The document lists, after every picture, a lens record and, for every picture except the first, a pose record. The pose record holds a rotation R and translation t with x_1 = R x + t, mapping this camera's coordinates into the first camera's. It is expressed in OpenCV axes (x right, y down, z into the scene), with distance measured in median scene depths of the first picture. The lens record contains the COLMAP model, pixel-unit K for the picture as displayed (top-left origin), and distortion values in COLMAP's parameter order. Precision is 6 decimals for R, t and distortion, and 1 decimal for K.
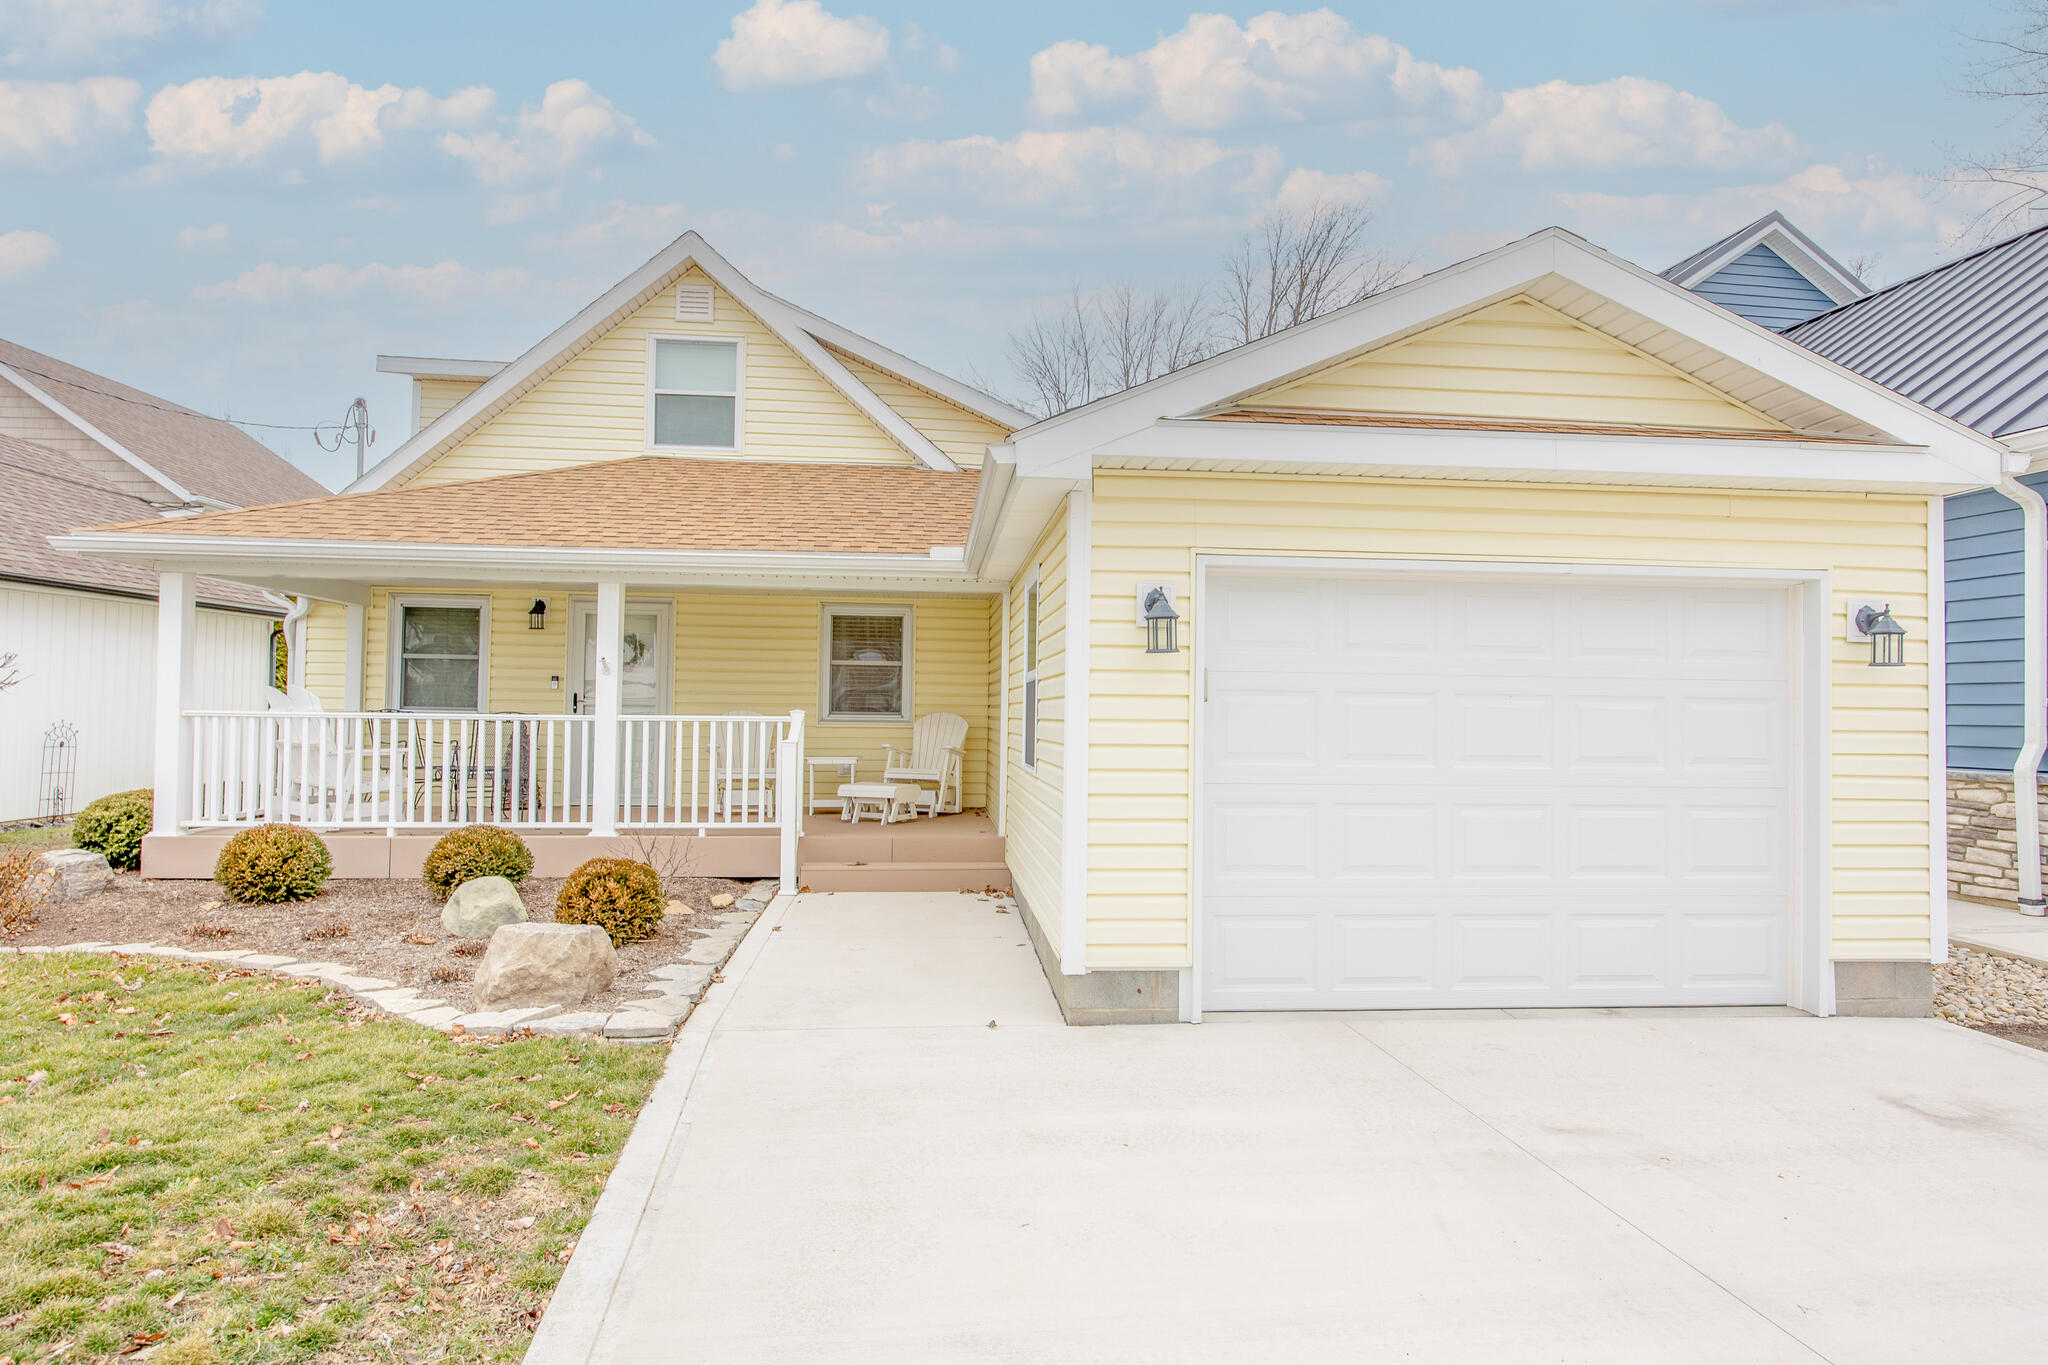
lens RADIAL K [[1142.0, 0, 1024.0], [0, 1142.0, 682.5], [0, 0, 1]] dist [-0.000820, -0.000084]
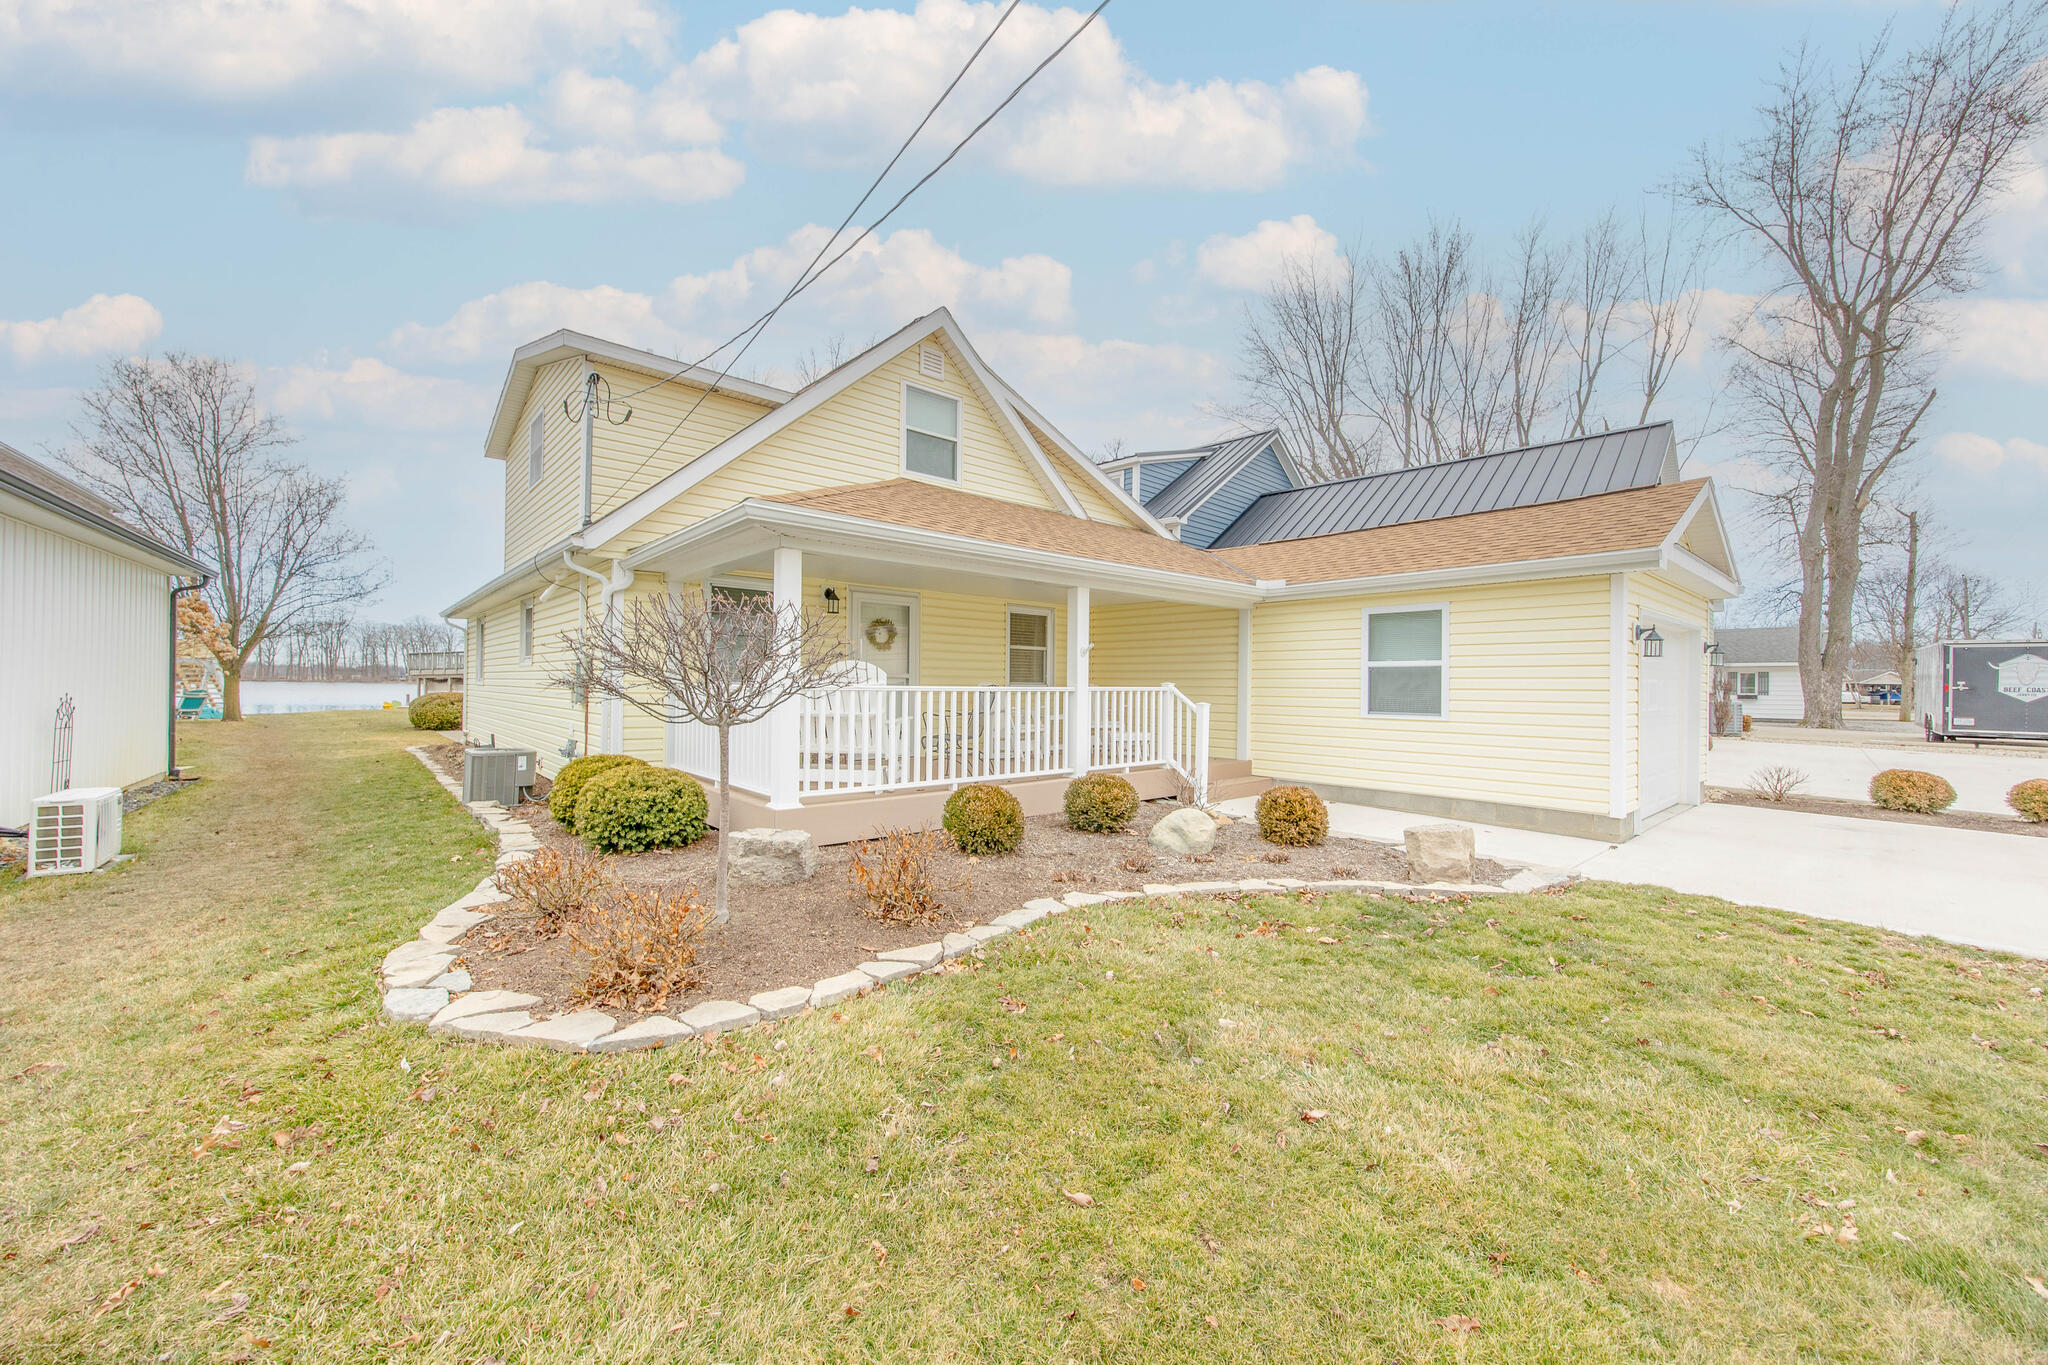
lens RADIAL K [[772.6, 0, 1024.0], [0, 772.6, 682.5], [0, 0, 1]] dist [-0.000292, -0.000024]
pose [[0.813113, -0.002751, 0.582099, -0.718050], [-0.014190, 0.999598, 0.024546, 0.001634], [-0.581932, -0.028218, 0.812748, 0.231170]]
